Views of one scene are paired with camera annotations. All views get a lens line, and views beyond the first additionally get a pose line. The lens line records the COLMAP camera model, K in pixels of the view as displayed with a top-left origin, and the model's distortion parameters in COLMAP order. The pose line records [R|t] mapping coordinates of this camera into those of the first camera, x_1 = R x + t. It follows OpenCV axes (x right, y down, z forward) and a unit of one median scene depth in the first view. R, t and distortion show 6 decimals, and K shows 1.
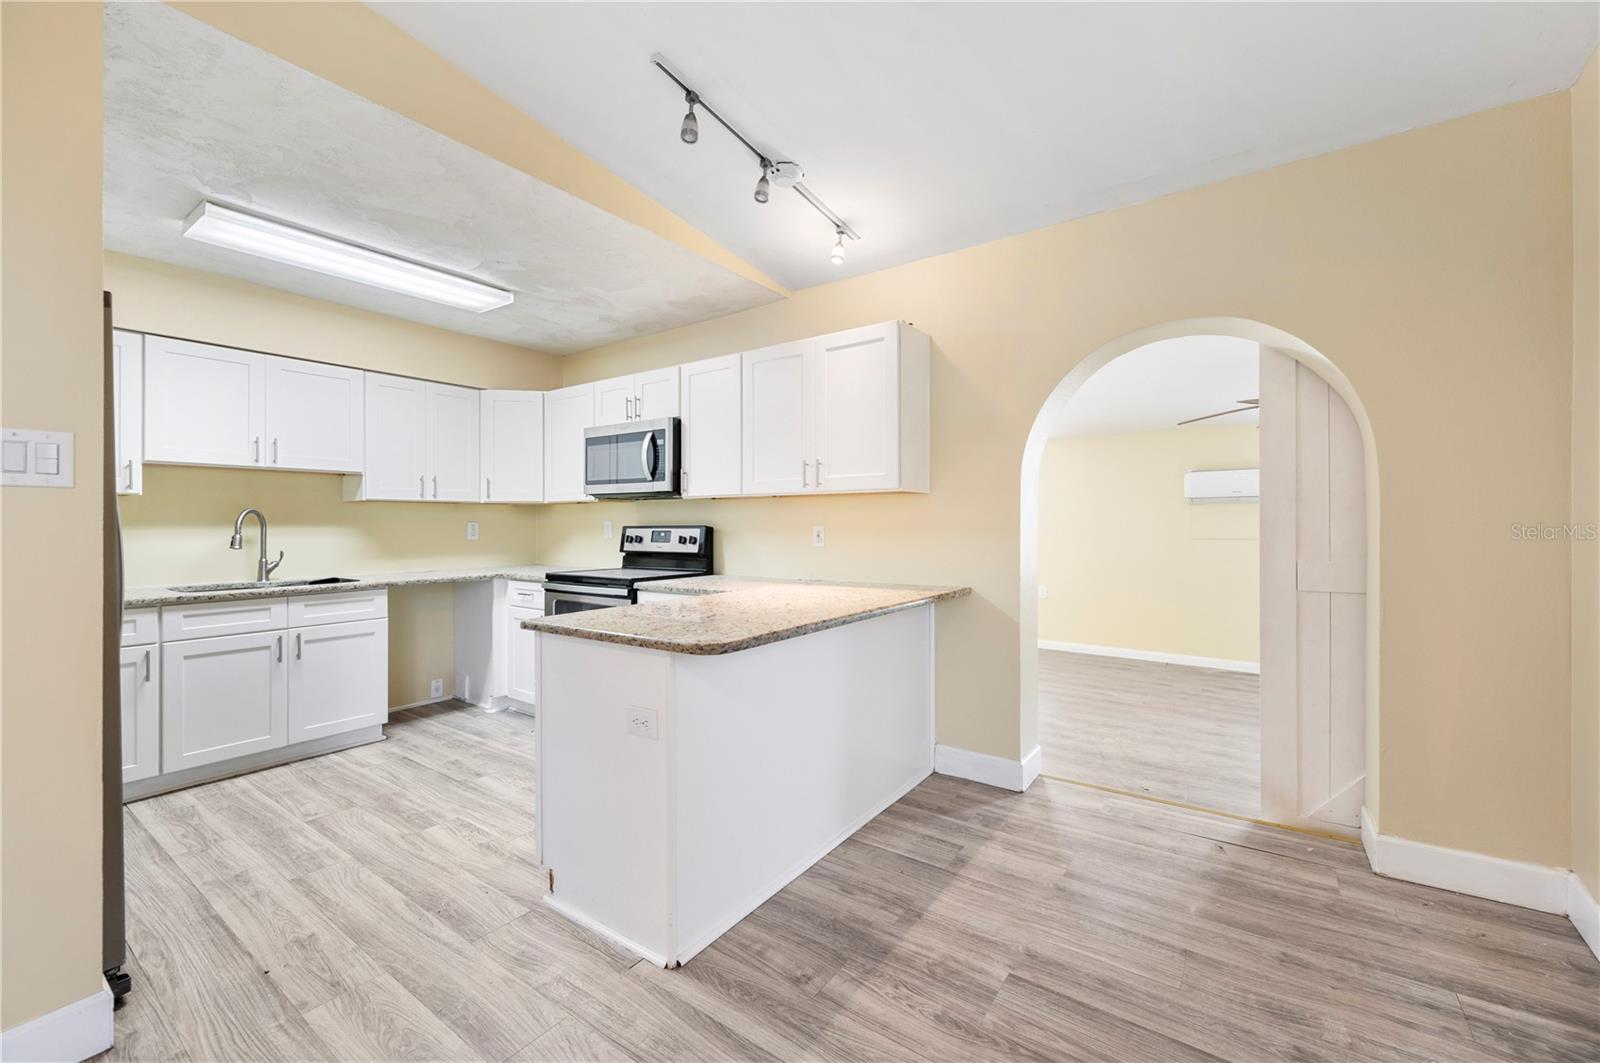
lens RADIAL K [[638.1, 0, 801.1], [0, 638.1, 519.2], [0, 0, 1]] dist [-0.000305, 0.000556]
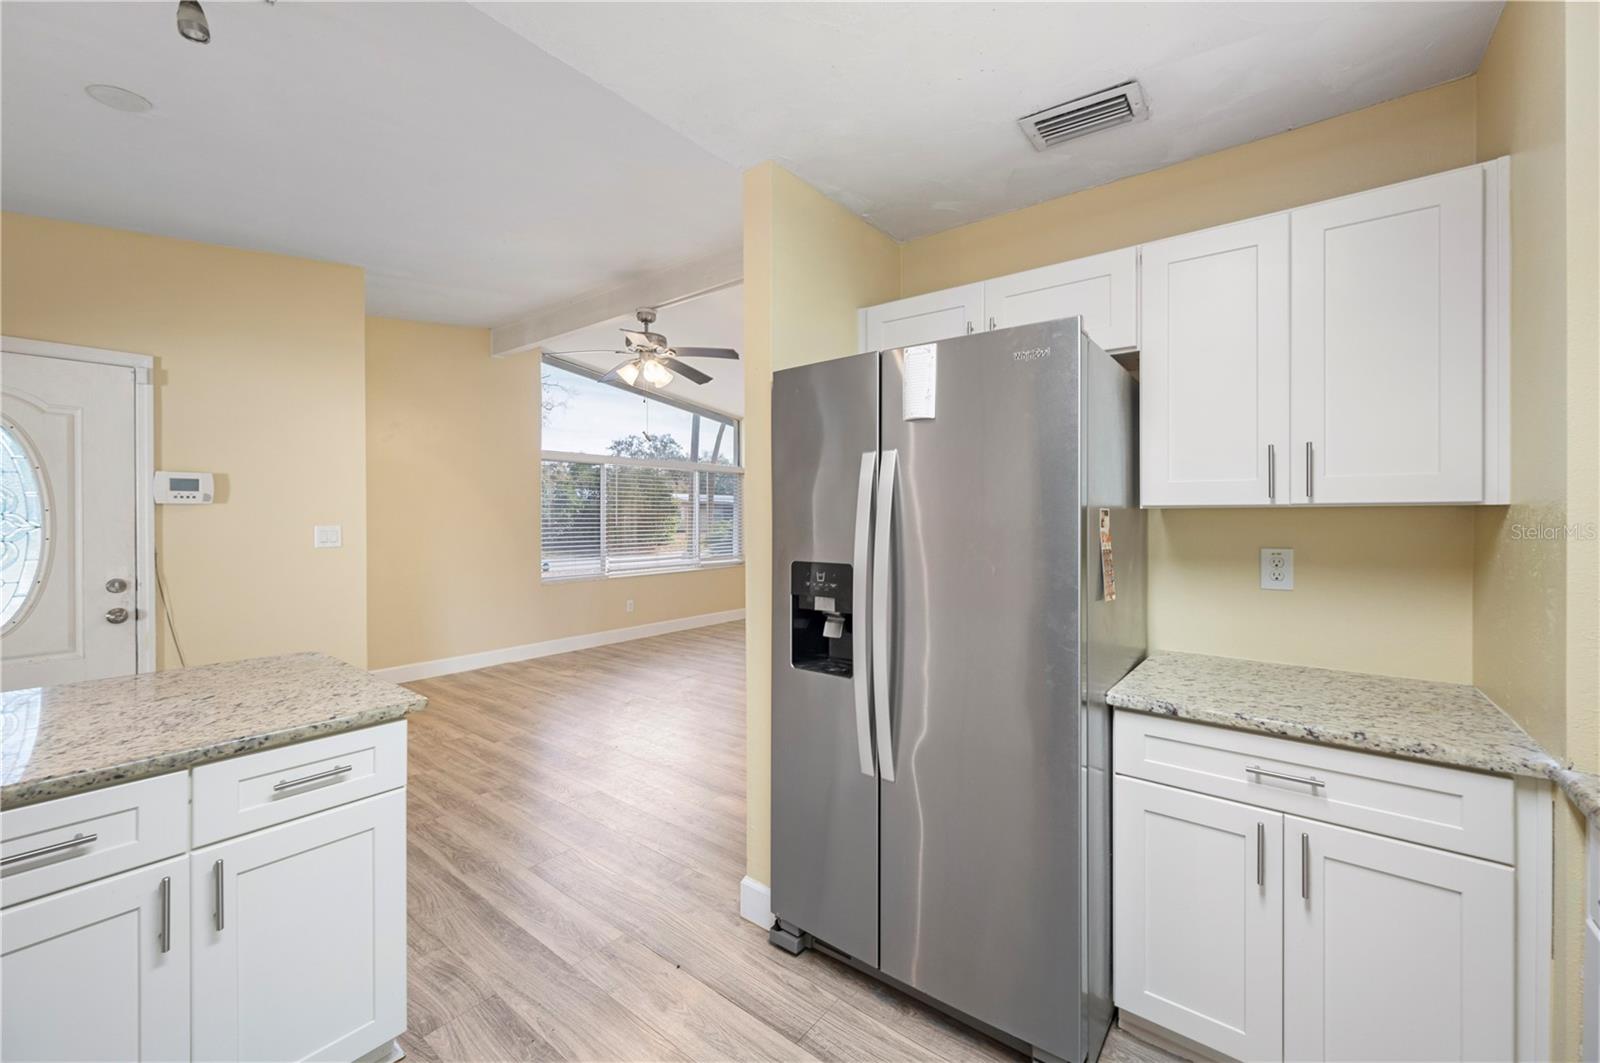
lens RADIAL K [[638.1, 0, 815.3], [0, 638.1, 525.4], [0, 0, 1]] dist [-0.000305, 0.000556]
pose [[-0.999584, 0.004456, 0.028482, -0.523677], [0.004627, 0.999972, 0.005952, -0.028657], [-0.028455, 0.006081, -0.999577, 0.988911]]
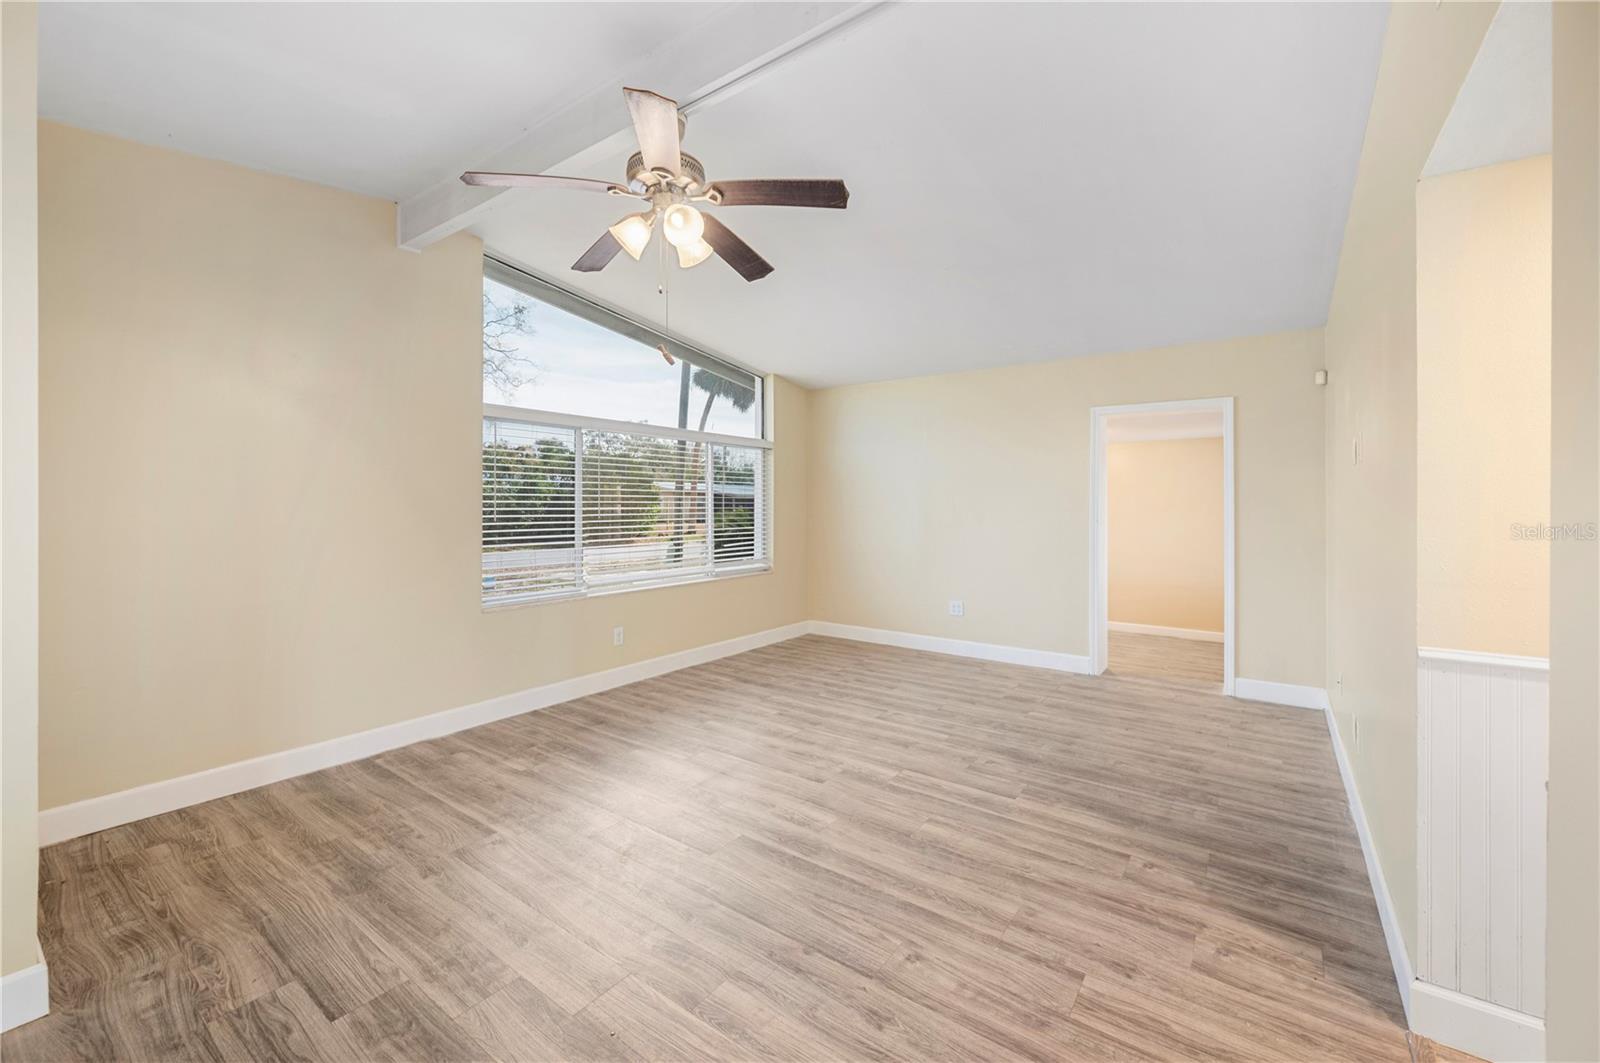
lens RADIAL K [[638.1, 0, 803.2], [0, 638.1, 512.9], [0, 0, 1]] dist [-0.000305, 0.000556]
pose [[-0.999966, -0.000760, 0.008249, -0.312386], [-0.000735, 0.999995, 0.003121, -0.038526], [-0.008252, 0.003115, -0.999961, 0.421120]]
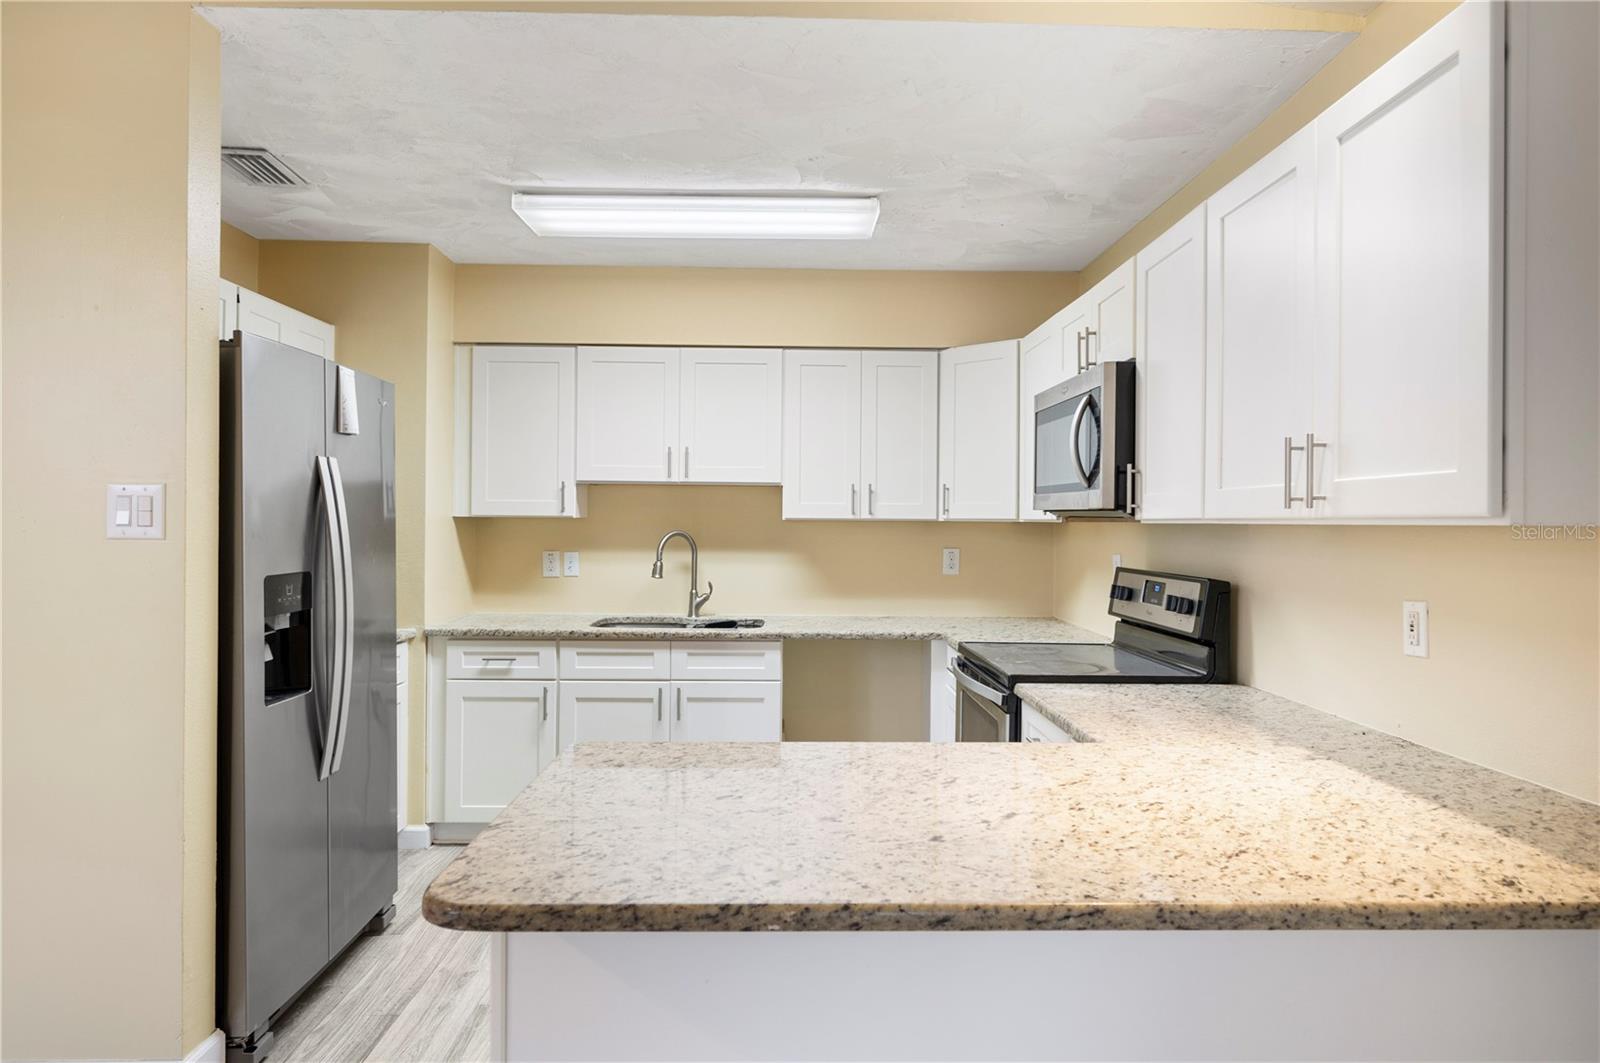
lens RADIAL K [[959.3, 0, 817.4], [0, 959.3, 519.1], [0, 0, 1]] dist [0.001899, -0.000141]
pose [[0.607575, 0.007160, -0.794230, 0.256153], [-0.007083, 0.999968, 0.003596, -0.036724], [0.794231, 0.003441, 0.607606, 0.355872]]
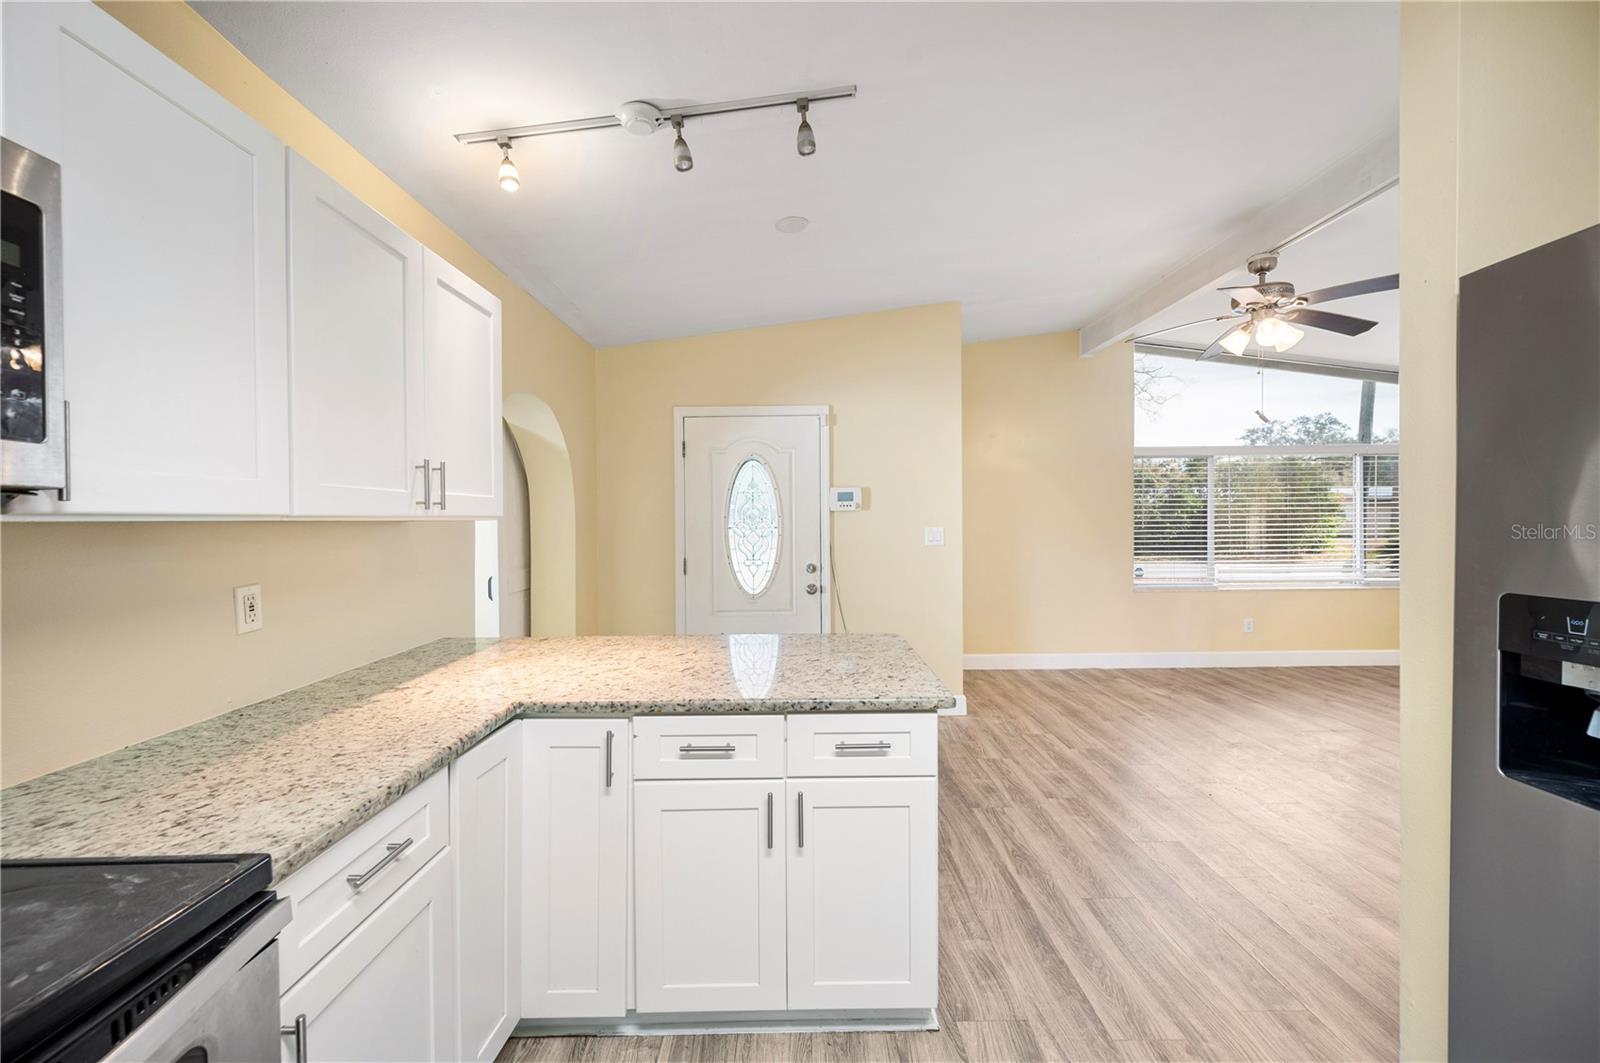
lens RADIAL K [[638.1, 0, 797.9], [0, 638.1, 530.1], [0, 0, 1]] dist [-0.000305, 0.000556]
pose [[-0.583397, -0.004940, 0.812172, -0.543014], [0.002331, 0.999967, 0.007757, -0.029978], [-0.812184, 0.006418, -0.583366, 0.914012]]
